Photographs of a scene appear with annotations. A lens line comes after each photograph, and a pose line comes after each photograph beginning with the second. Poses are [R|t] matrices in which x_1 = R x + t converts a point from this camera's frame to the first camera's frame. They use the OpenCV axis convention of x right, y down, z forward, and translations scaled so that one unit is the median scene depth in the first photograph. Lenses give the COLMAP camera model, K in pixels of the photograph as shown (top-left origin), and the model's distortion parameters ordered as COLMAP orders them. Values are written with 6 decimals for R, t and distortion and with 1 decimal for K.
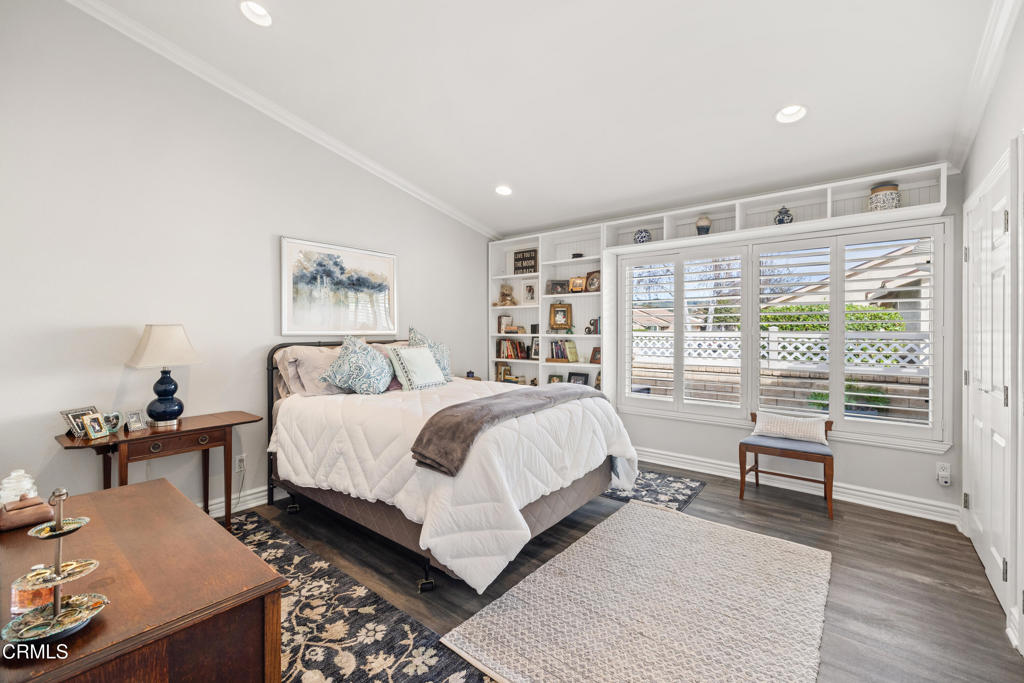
lens RADIAL K [[436.3, 0, 513.5], [0, 436.3, 337.8], [0, 0, 1]] dist [0.001429, 0.002050]
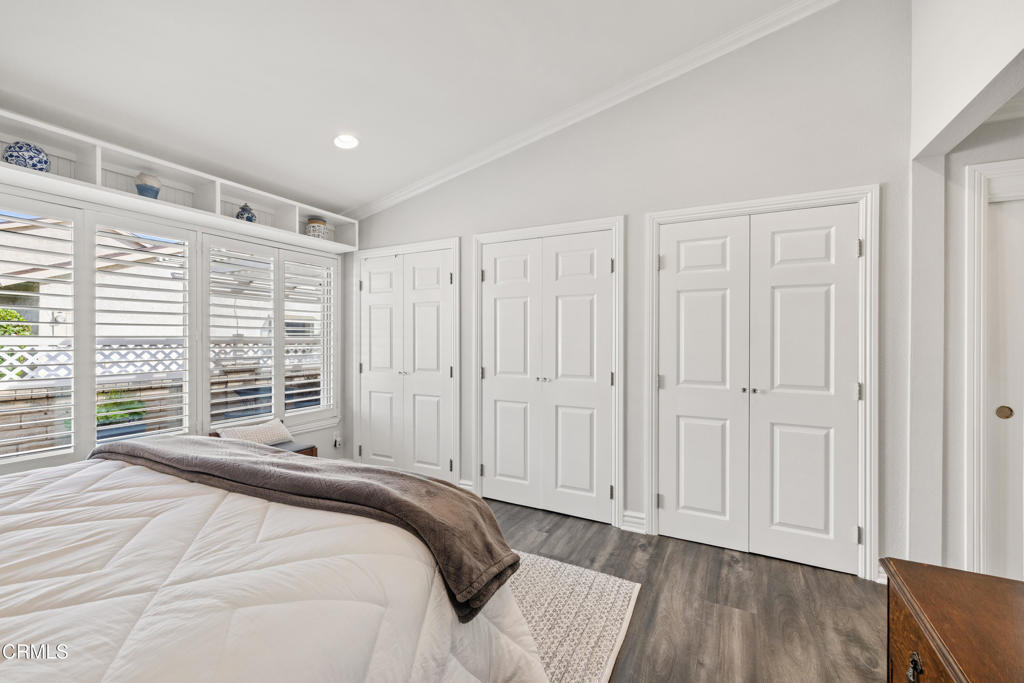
lens RADIAL K [[436.3, 0, 514.2], [0, 436.3, 341.8], [0, 0, 1]] dist [0.001429, 0.002050]
pose [[-0.209993, 0.003018, 0.977698, -0.395601], [0.010061, 0.999949, -0.000926, 0.004713], [-0.977651, 0.009642, -0.210013, 0.590910]]
